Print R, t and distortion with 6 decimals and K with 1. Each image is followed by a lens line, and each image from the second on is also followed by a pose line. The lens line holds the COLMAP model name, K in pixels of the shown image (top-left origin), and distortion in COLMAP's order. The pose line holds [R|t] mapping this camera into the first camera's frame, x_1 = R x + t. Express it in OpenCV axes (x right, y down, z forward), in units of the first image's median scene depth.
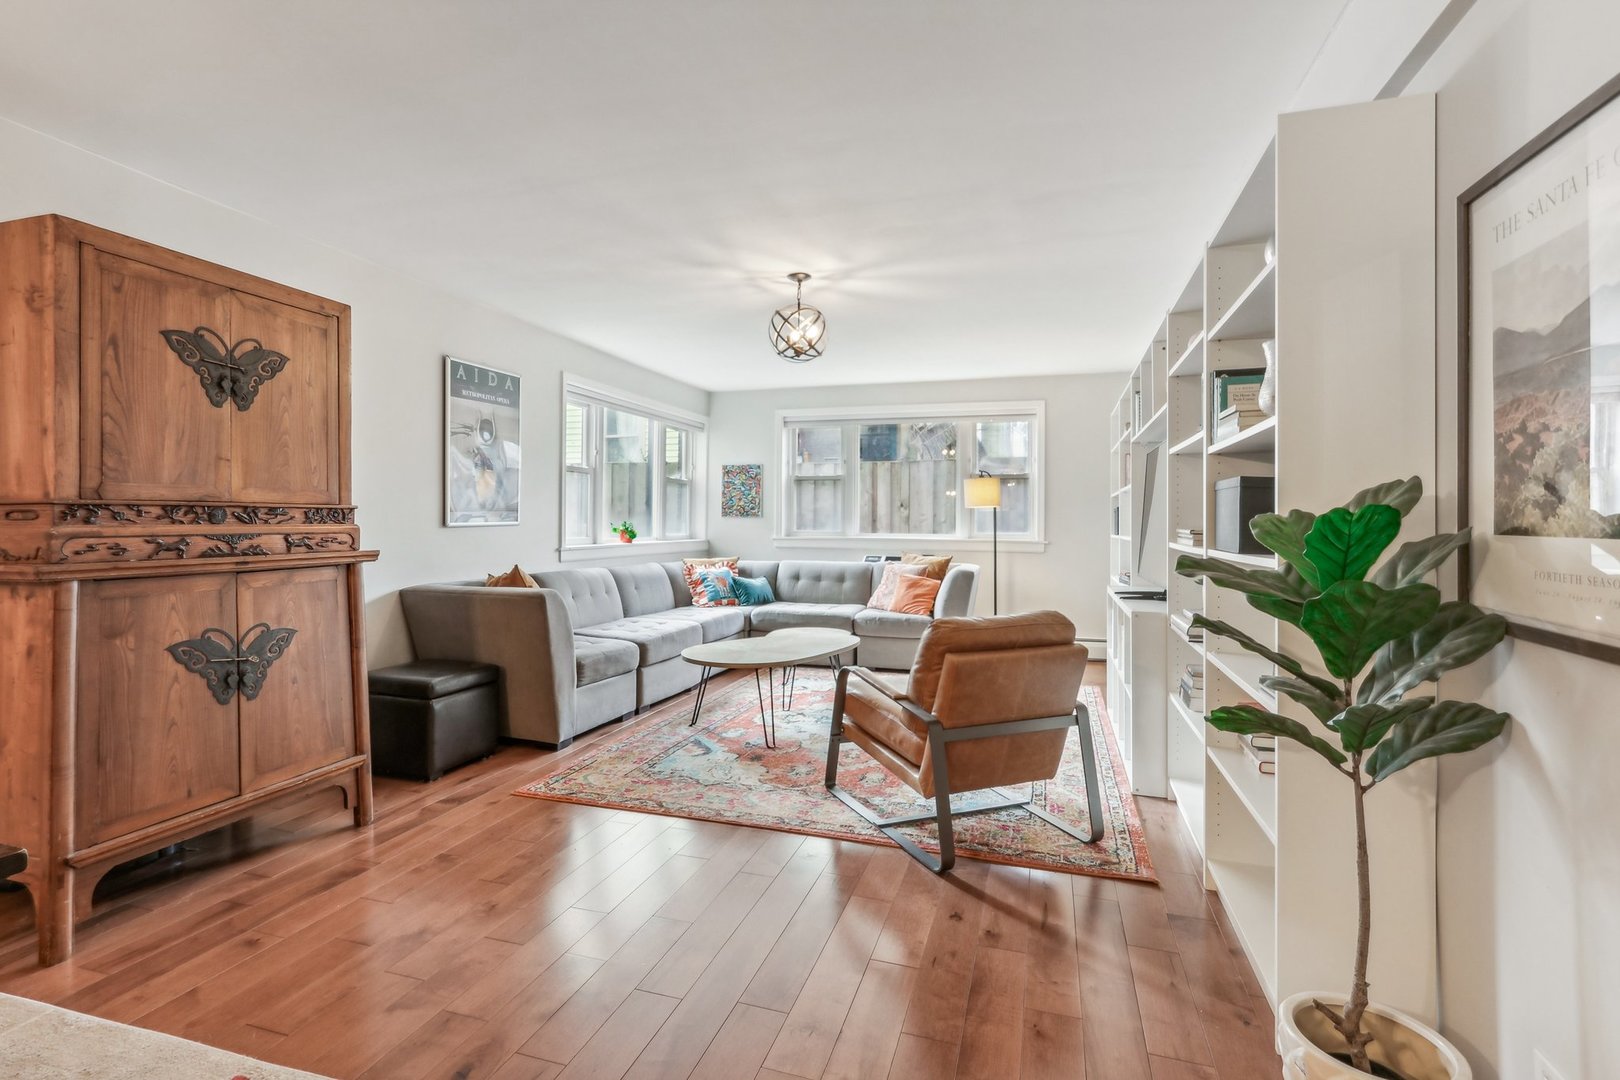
lens RADIAL K [[768.4, 0, 787.5], [0, 768.4, 507.2], [0, 0, 1]] dist [-0.002197, 0.003750]
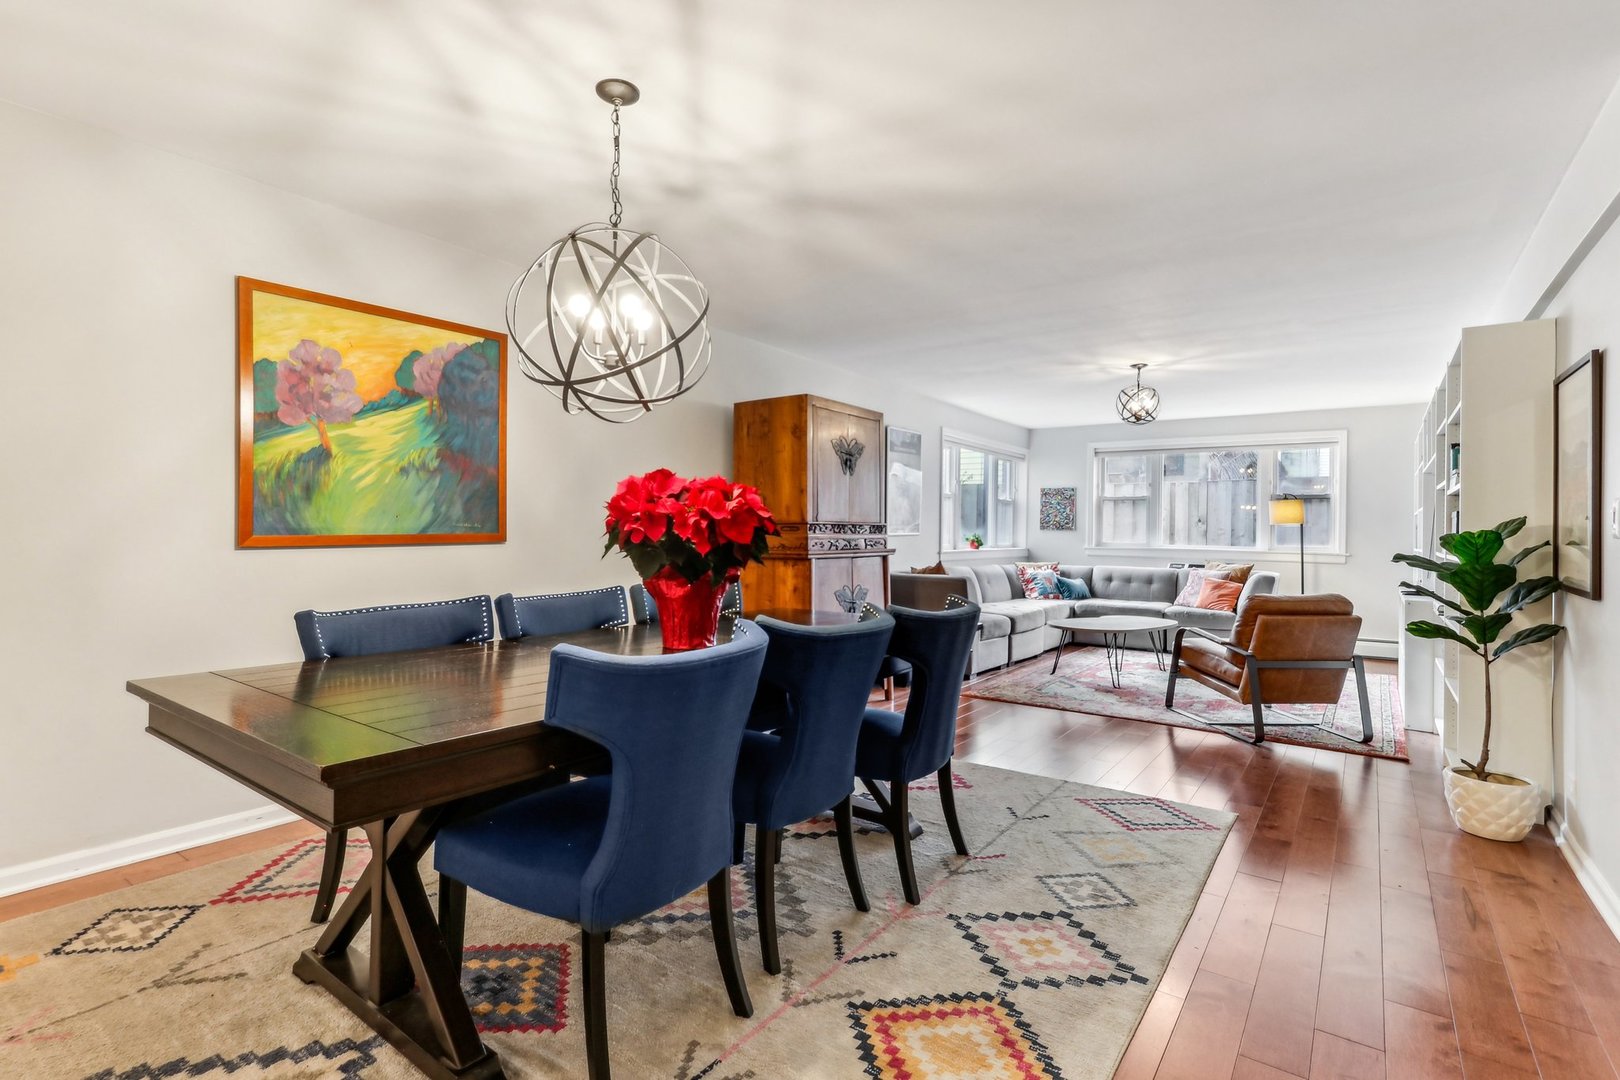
lens RADIAL K [[768.4, 0, 786.9], [0, 768.4, 520.9], [0, 0, 1]] dist [-0.002197, 0.003750]
pose [[0.948138, 0.003637, -0.317838, -0.180551], [-0.002444, 0.999988, 0.004151, -0.013637], [0.317850, -0.003159, 0.948136, -0.693439]]
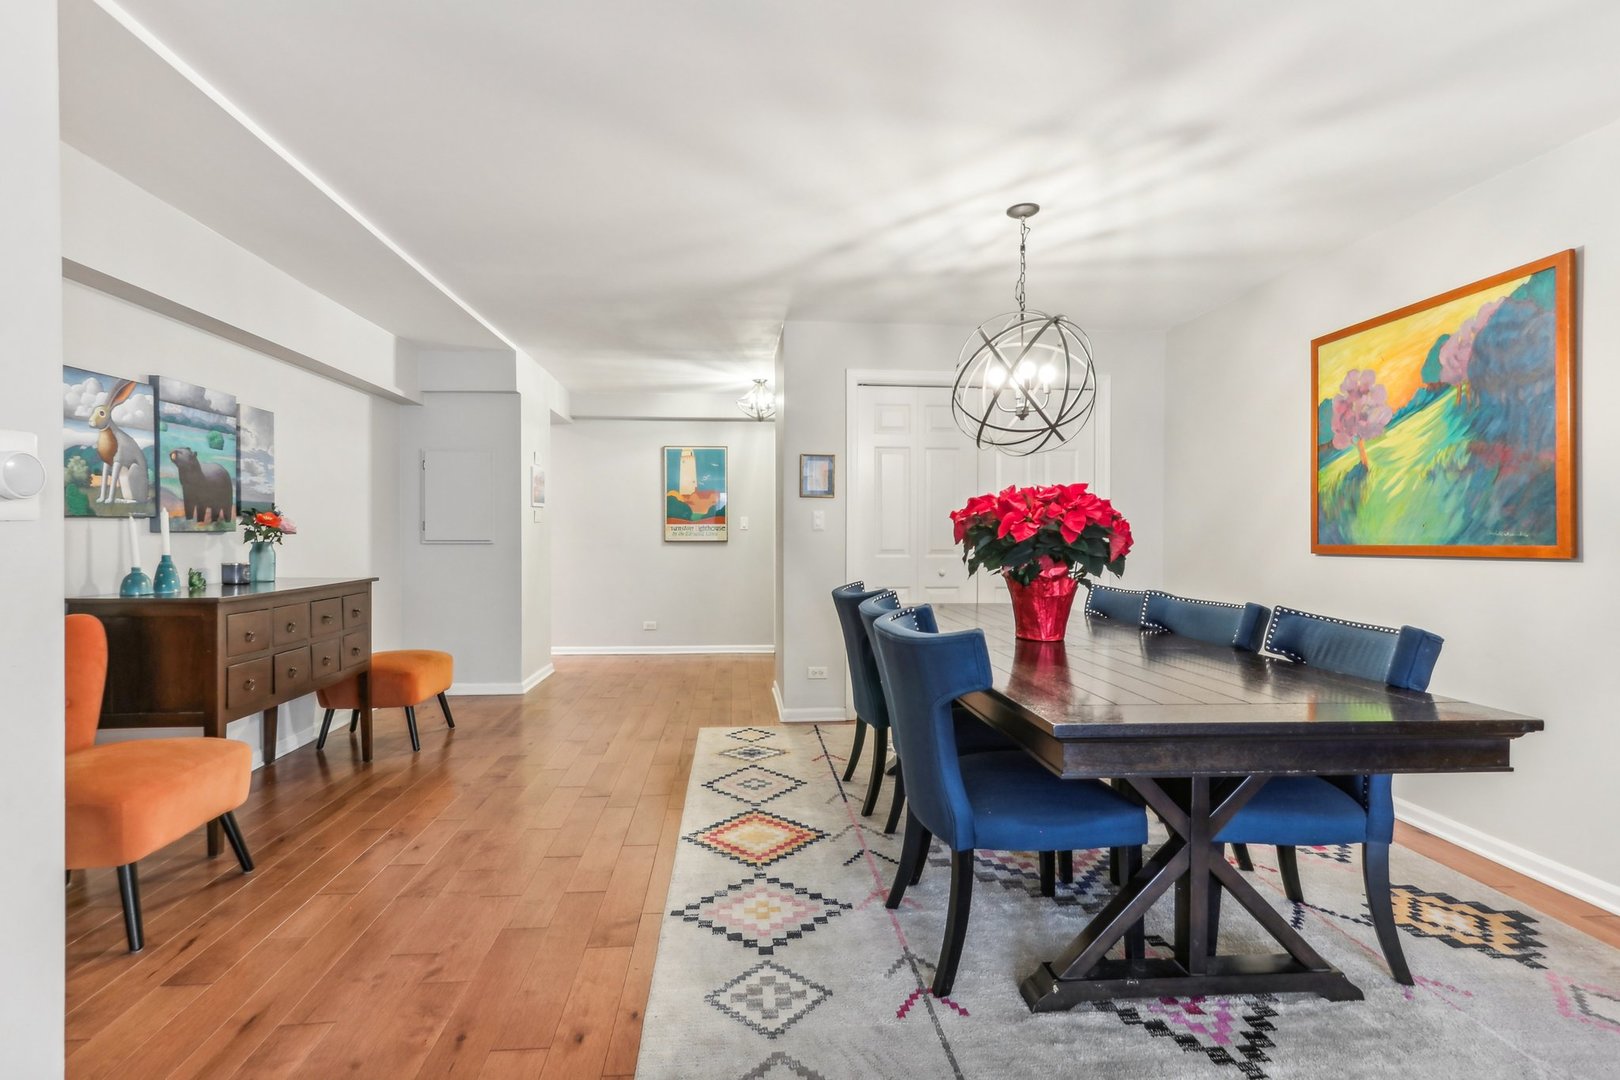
lens RADIAL K [[768.4, 0, 791.3], [0, 768.4, 530.6], [0, 0, 1]] dist [-0.002197, 0.003750]
pose [[-0.922800, -0.007843, -0.385201, 0.060005], [0.000158, 0.999785, -0.020736, 0.009900], [0.385280, -0.019196, -0.922600, 0.609871]]
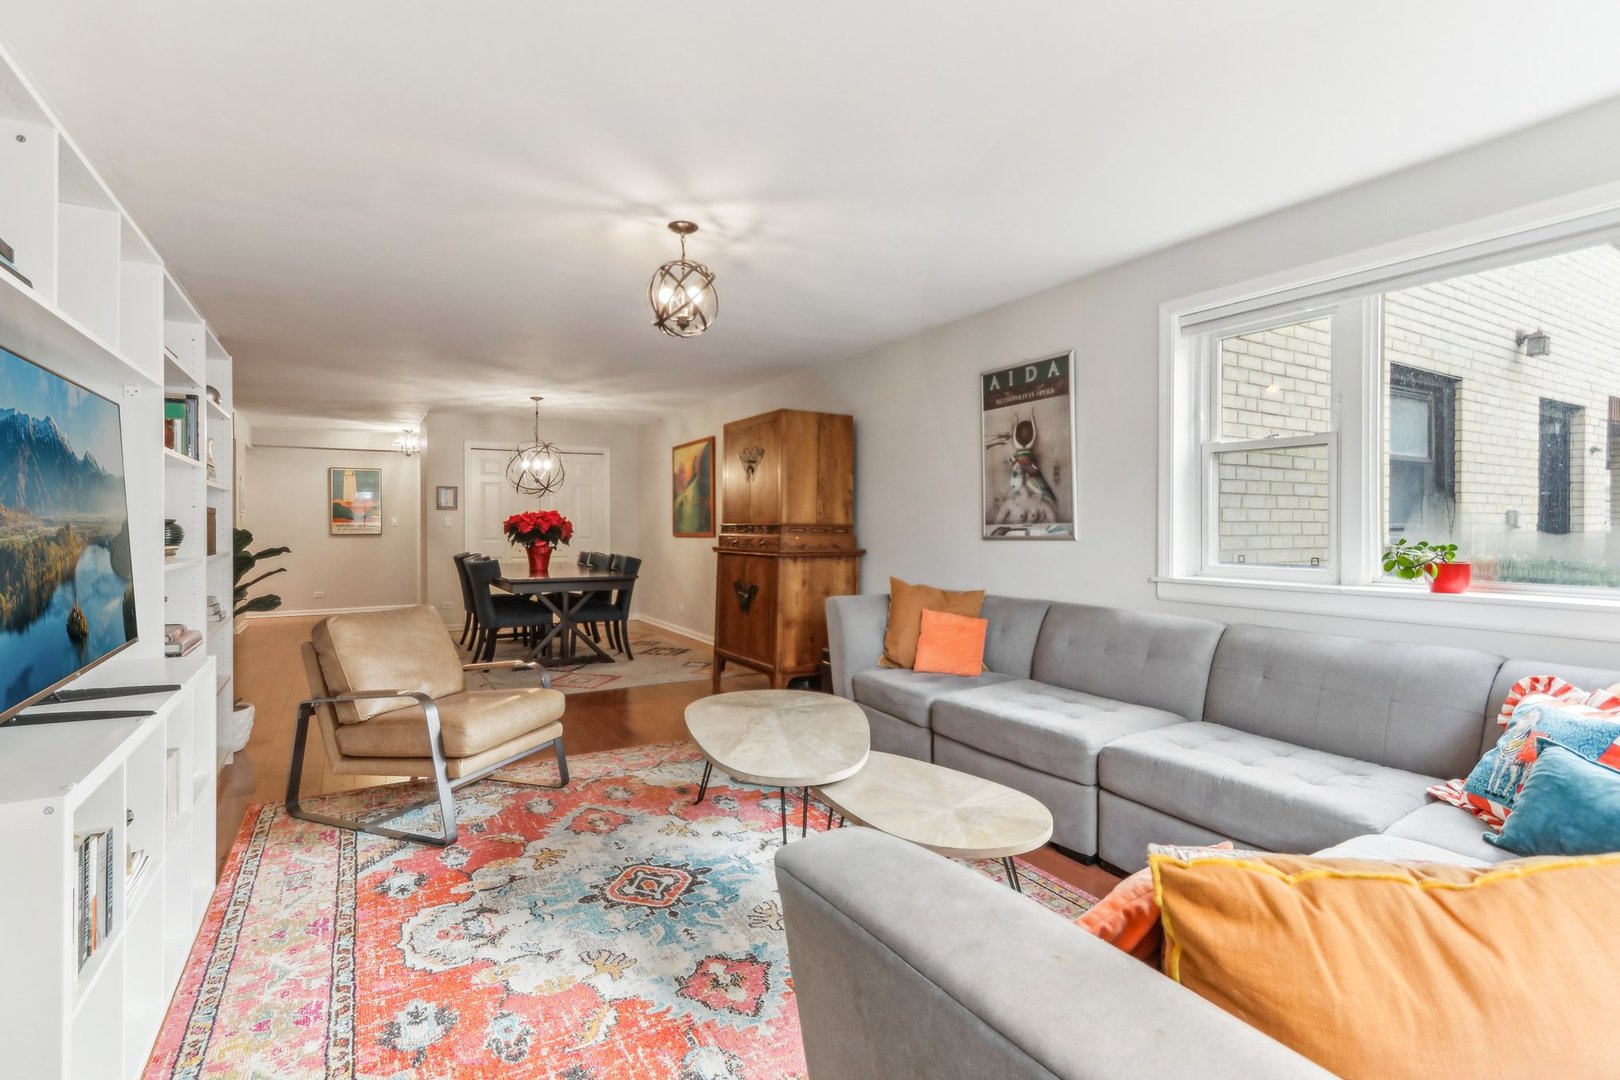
lens RADIAL K [[768.4, 0, 794.9], [0, 768.4, 515.7], [0, 0, 1]] dist [-0.002197, 0.003750]
pose [[-0.662627, -0.012294, -0.748849, 0.626818], [0.011770, 0.999571, -0.026825, 0.023794], [0.748857, -0.026589, -0.662198, 1.901052]]
